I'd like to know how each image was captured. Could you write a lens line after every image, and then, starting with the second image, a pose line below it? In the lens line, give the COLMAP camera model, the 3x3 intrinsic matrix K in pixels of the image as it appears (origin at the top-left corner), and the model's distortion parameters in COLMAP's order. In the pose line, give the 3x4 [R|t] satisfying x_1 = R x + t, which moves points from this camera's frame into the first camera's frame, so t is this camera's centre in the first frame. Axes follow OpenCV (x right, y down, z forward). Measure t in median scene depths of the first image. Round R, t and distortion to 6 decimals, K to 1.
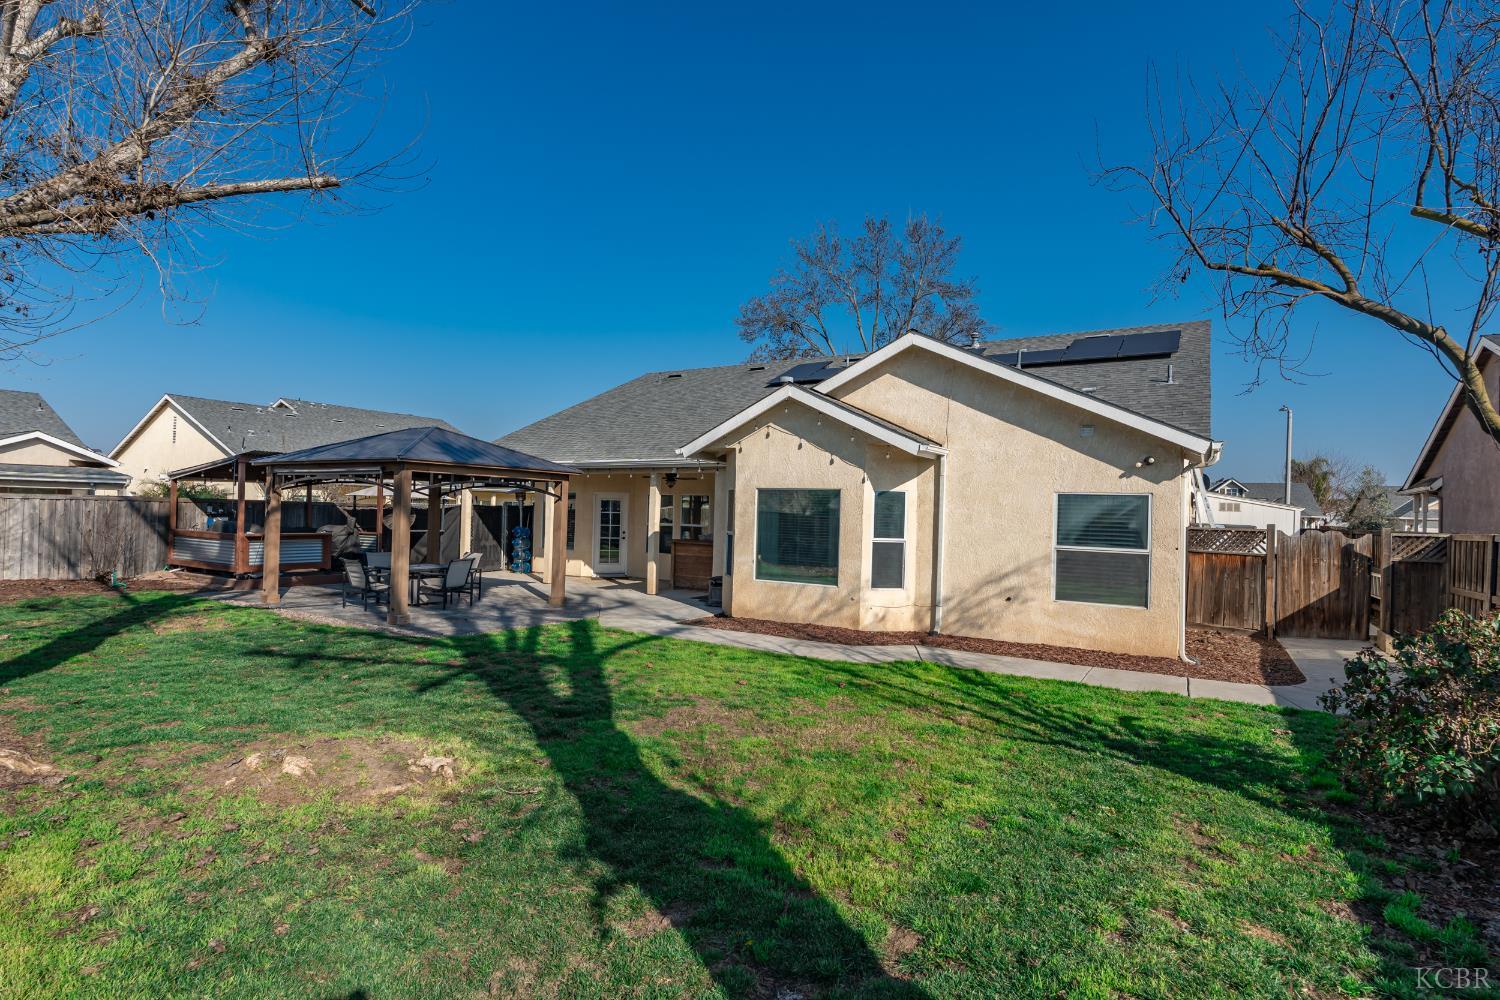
lens RADIAL K [[733.2, 0, 739.7], [0, 733.2, 506.5], [0, 0, 1]] dist [-0.006235, 0.000523]
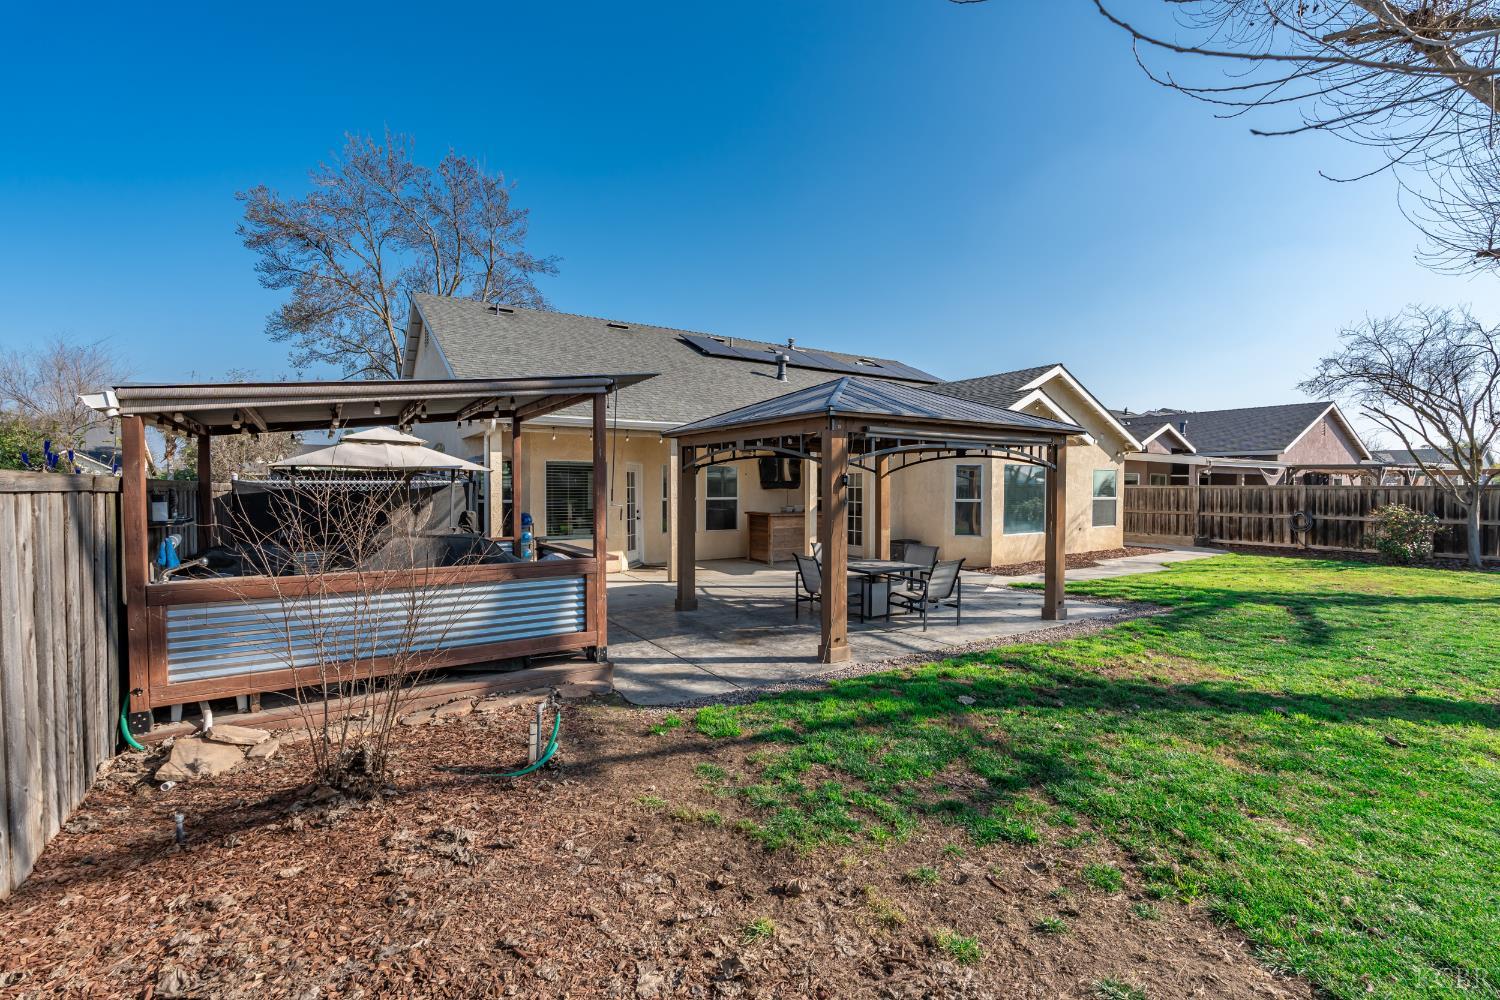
lens RADIAL K [[666.4, 0, 738.8], [0, 666.4, 492.8], [0, 0, 1]] dist [-0.007283, 0.001741]
pose [[0.414018, -0.034931, 0.909598, -1.326931], [0.002964, 0.999310, 0.037027, -0.021260], [-0.910264, -0.012634, 0.413836, 1.011750]]
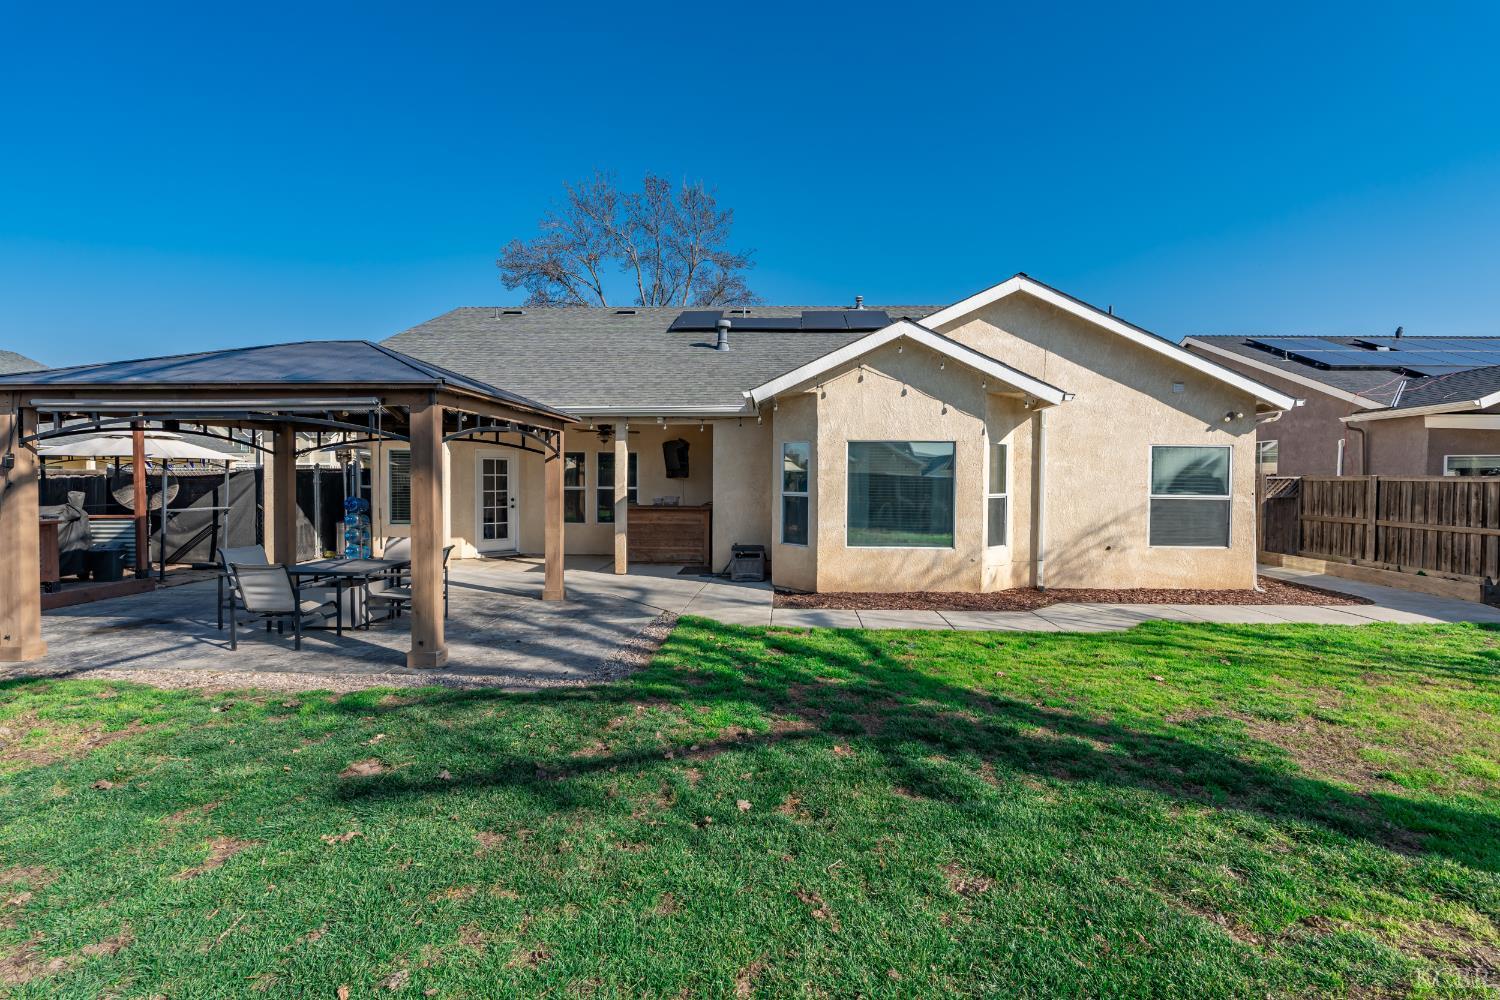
lens RADIAL K [[666.4, 0, 750.6], [0, 666.4, 495.2], [0, 0, 1]] dist [-0.007283, 0.001741]
pose [[0.868408, -0.034294, 0.494662, -0.496512], [0.013603, 0.998878, 0.045369, 0.001858], [-0.495663, -0.032670, 0.867900, 0.409143]]
